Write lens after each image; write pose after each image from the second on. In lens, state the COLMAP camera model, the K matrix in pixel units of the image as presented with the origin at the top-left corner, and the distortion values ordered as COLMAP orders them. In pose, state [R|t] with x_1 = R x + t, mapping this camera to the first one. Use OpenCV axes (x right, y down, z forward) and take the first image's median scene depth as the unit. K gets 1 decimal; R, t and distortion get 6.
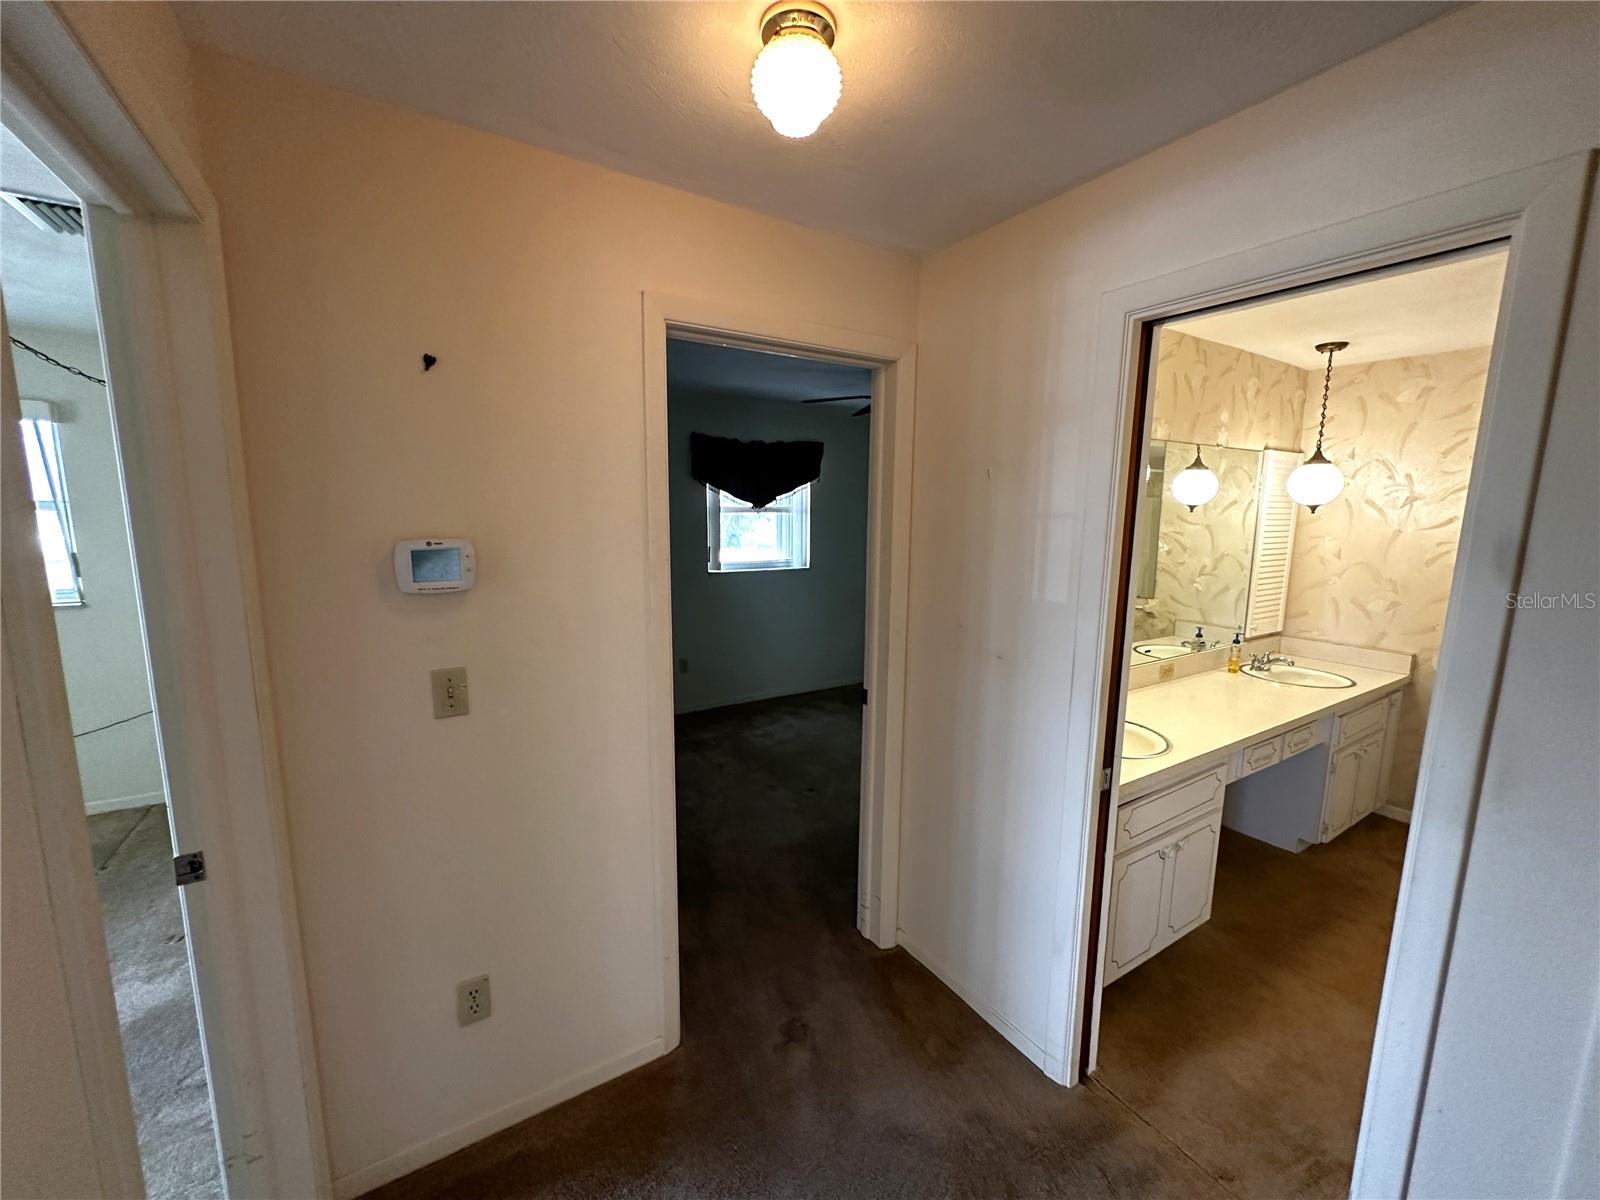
lens RADIAL K [[637.1, 0, 797.0], [0, 637.1, 599.9], [0, 0, 1]] dist [-0.002133, -0.000397]
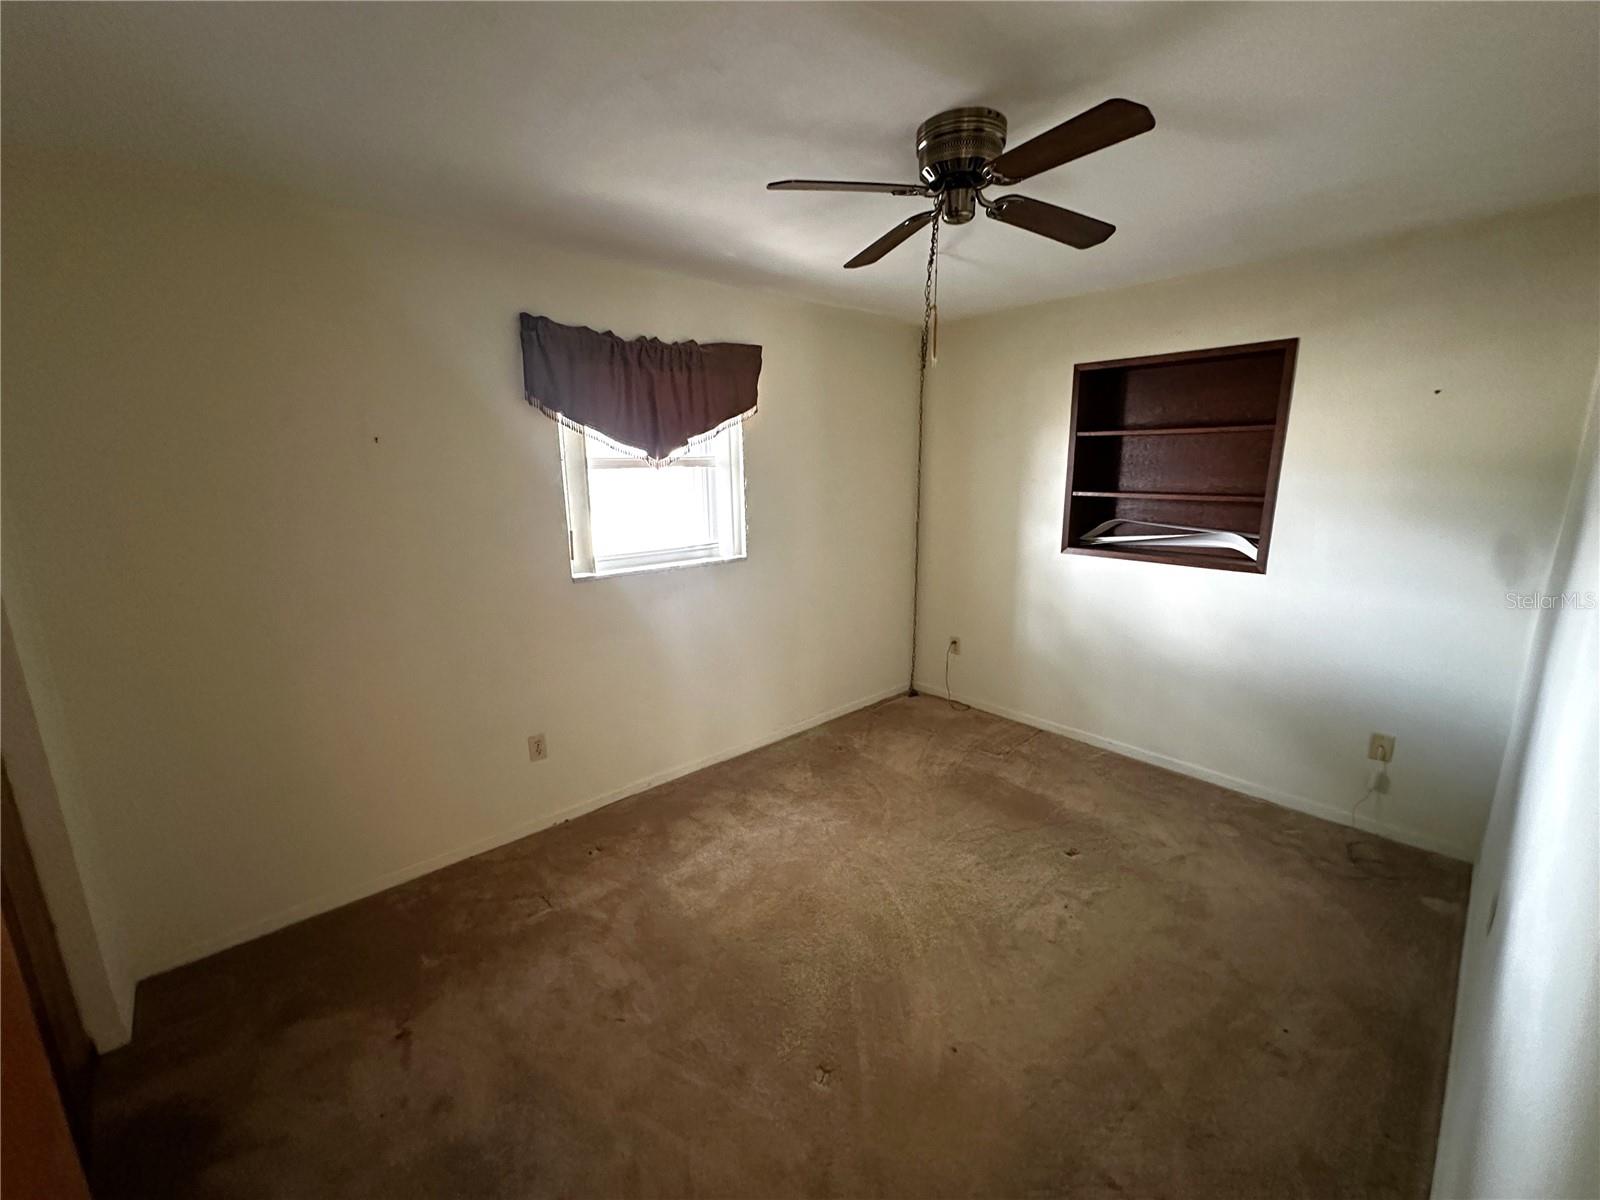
lens RADIAL K [[637.1, 0, 799.6], [0, 637.1, 602.7], [0, 0, 1]] dist [-0.002133, -0.000397]
pose [[0.984036, -0.053017, 0.169887, -0.039687], [0.039830, 0.995990, 0.080110, -0.057552], [-0.173453, -0.072065, 0.982202, 0.412575]]
